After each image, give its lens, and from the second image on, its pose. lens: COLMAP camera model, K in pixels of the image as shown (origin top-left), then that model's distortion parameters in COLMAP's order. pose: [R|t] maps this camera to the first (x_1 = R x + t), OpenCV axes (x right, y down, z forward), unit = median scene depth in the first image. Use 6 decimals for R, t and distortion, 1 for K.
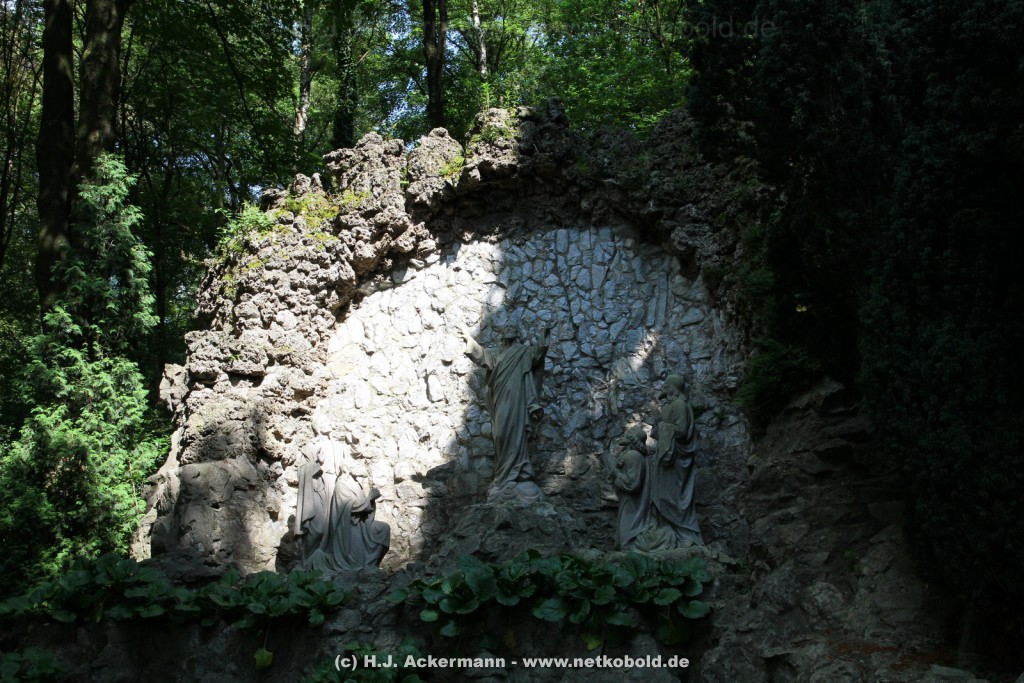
lens RADIAL K [[1137.1, 0, 514.1], [0, 1137.1, 343.5], [0, 0, 1]] dist [0.067824, 0.000000]
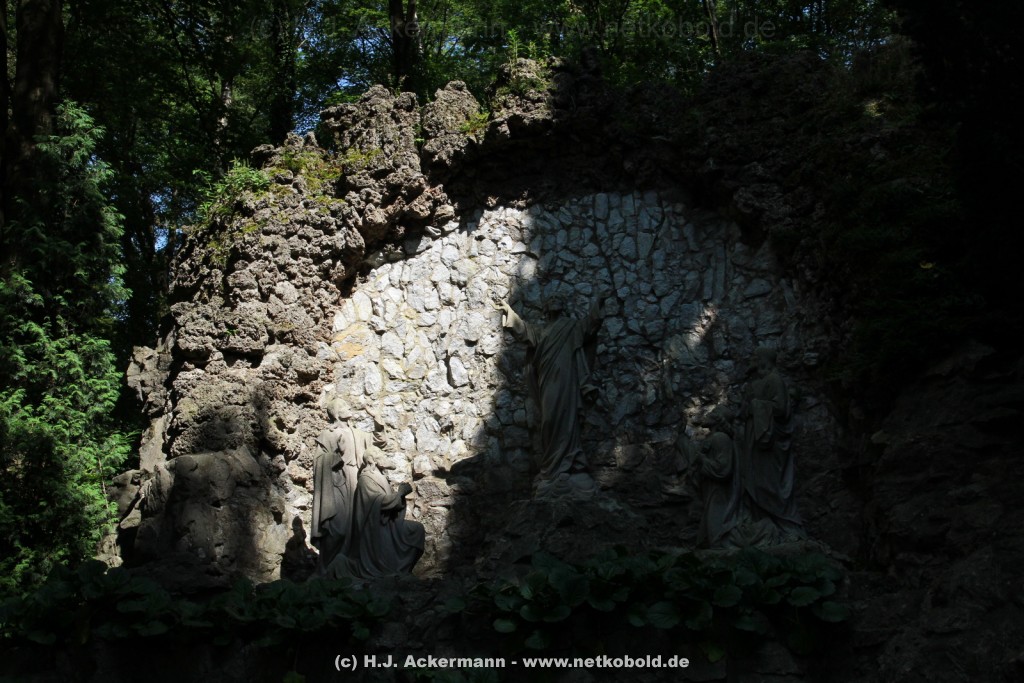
lens RADIAL K [[1137.1, 0, 510.2], [0, 1137.1, 339.5], [0, 0, 1]] dist [0.067824, 0.000000]
pose [[0.995519, 0.004743, 0.094444, -0.115776], [-0.002047, 0.999588, -0.028620, 0.040955], [-0.094541, 0.028299, 0.995119, 0.125959]]
